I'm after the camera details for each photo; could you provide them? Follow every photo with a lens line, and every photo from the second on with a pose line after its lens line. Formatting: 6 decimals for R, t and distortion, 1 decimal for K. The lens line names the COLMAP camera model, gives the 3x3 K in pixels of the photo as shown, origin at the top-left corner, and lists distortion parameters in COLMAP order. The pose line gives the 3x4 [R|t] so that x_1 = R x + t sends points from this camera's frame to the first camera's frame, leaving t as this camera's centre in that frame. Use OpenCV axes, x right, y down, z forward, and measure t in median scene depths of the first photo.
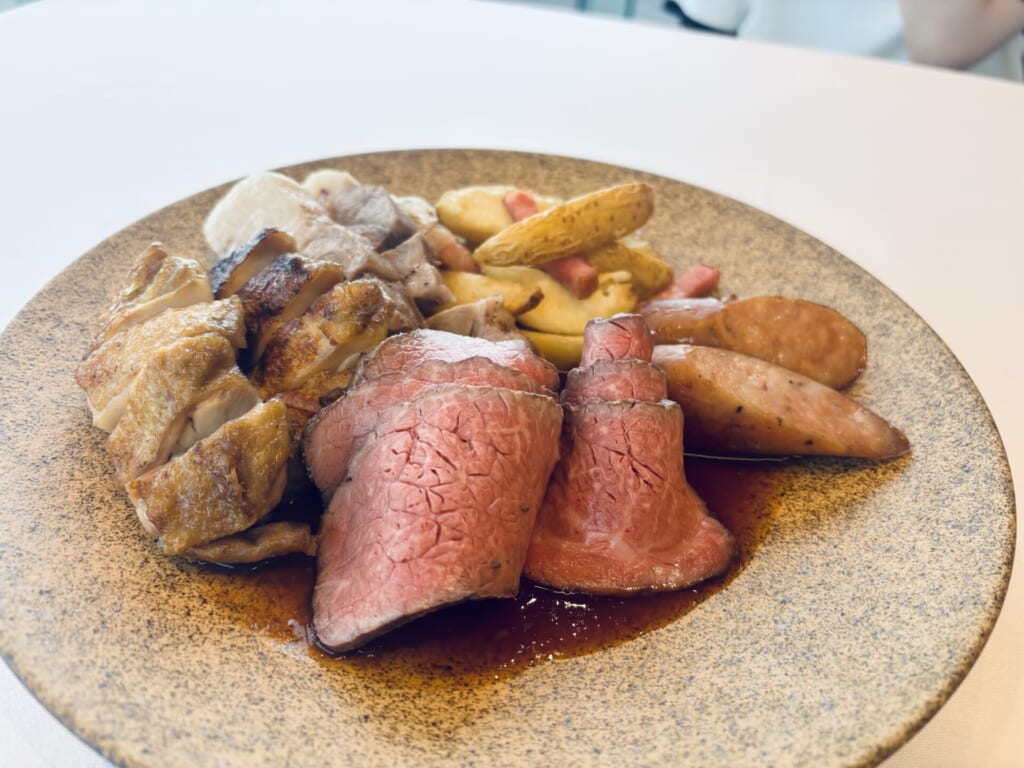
lens RADIAL K [[891.2, 0, 512.0], [0, 891.2, 384.0], [0, 0, 1]] dist [-0.009420, -0.004940]
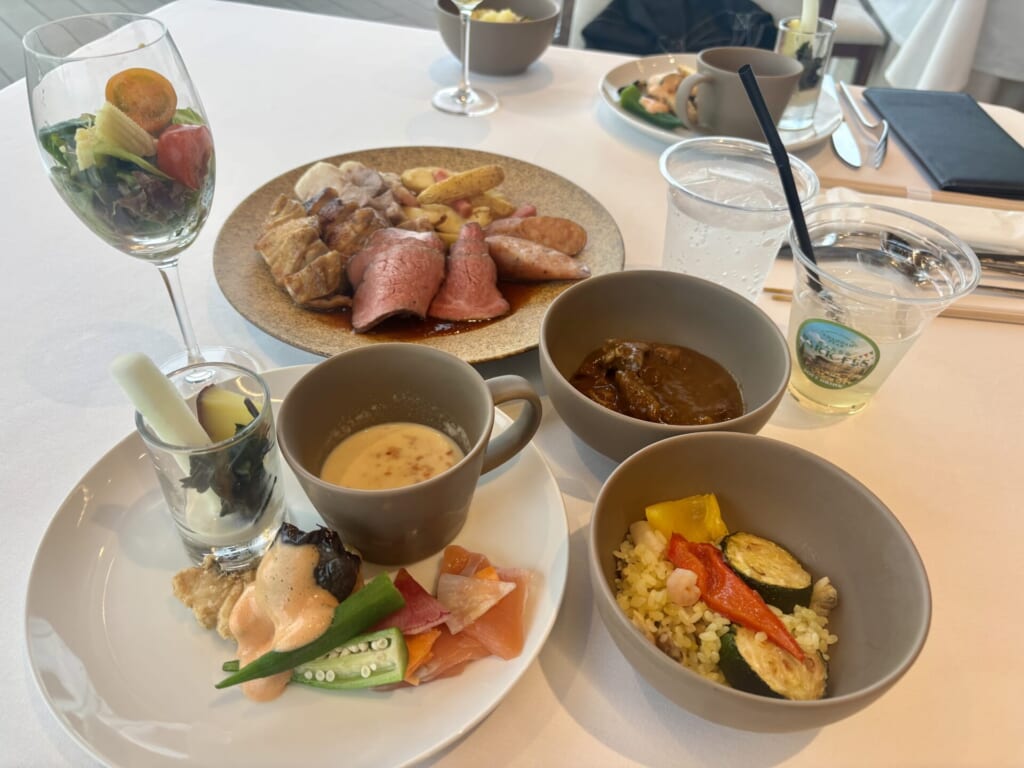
lens RADIAL K [[770.6, 0, 512.0], [0, 770.6, 384.0], [0, 0, 1]] dist [0.002700, -0.002157]
pose [[0.999913, -0.011007, 0.007250, 0.198614], [0.010466, 0.997429, 0.070900, 0.205300], [-0.008012, -0.070818, 0.997457, -1.083876]]
